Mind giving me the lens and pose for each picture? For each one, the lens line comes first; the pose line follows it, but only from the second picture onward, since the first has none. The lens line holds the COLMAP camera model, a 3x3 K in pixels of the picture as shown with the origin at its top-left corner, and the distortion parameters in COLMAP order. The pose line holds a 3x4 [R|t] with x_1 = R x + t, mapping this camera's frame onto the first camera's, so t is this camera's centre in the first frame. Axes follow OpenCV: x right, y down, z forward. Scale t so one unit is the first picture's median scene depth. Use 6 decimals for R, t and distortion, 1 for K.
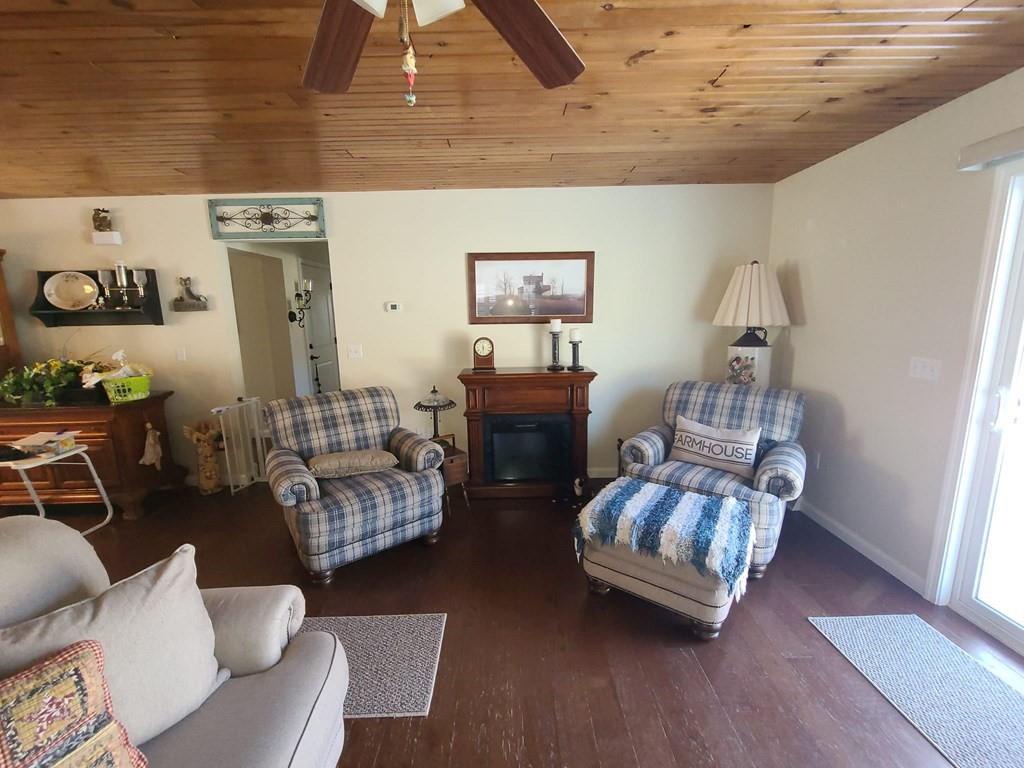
lens RADIAL K [[421.2, 0, 510.6], [0, 421.2, 381.7], [0, 0, 1]] dist [-0.001514, -0.000157]
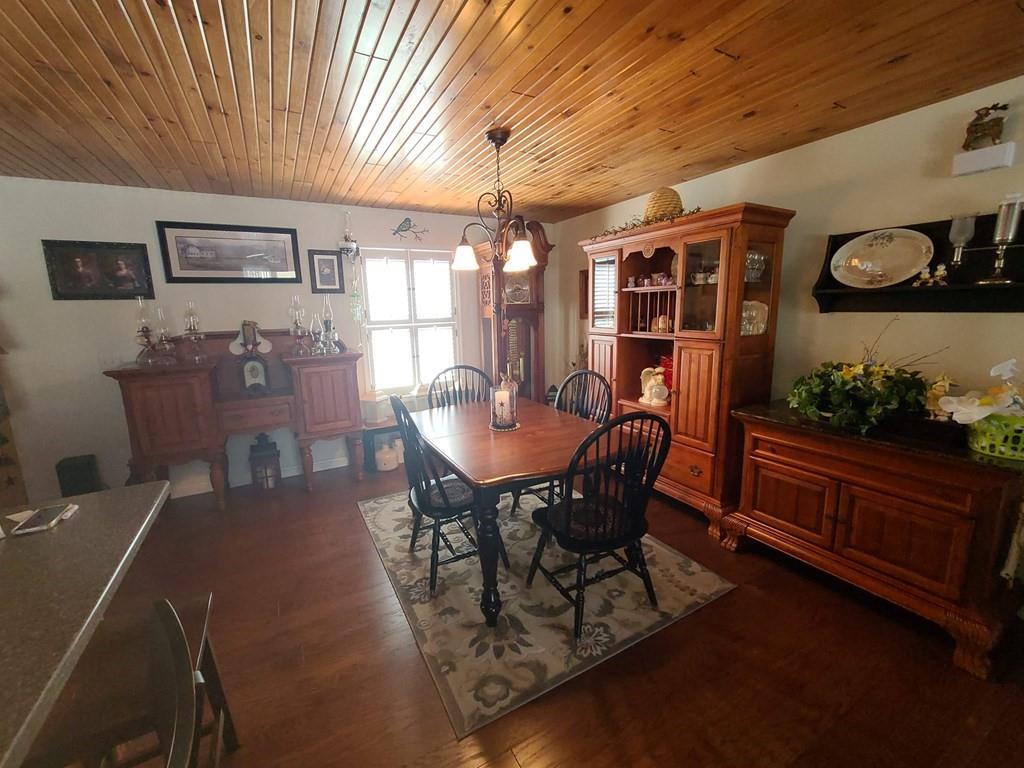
lens RADIAL K [[421.2, 0, 510.6], [0, 421.2, 381.7], [0, 0, 1]] dist [-0.001514, -0.000157]
pose [[0.479122, 0.162914, -0.862497, -0.736499], [-0.137826, 0.984399, 0.109377, -0.017987], [0.866860, 0.066469, 0.494101, 0.182995]]
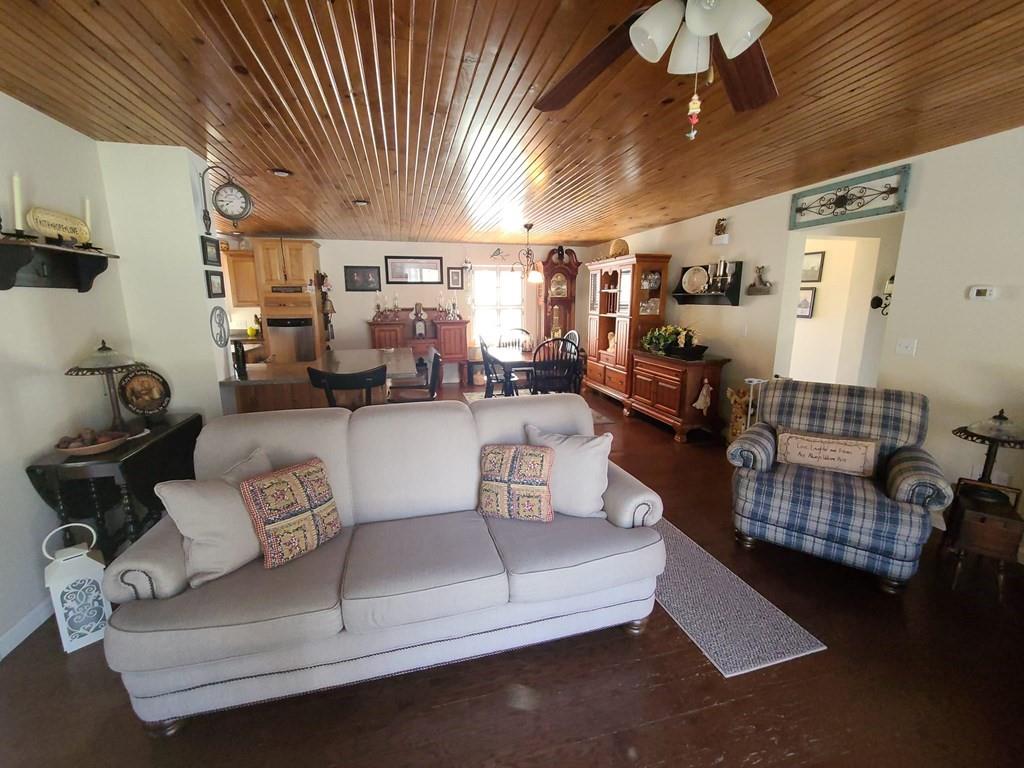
lens RADIAL K [[421.2, 0, 510.6], [0, 421.2, 381.7], [0, 0, 1]] dist [-0.001514, -0.000157]
pose [[0.238177, 0.205830, -0.949161, 0.260785], [-0.170454, 0.970975, 0.167788, -0.011769], [0.956147, 0.121826, 0.266348, 0.051110]]
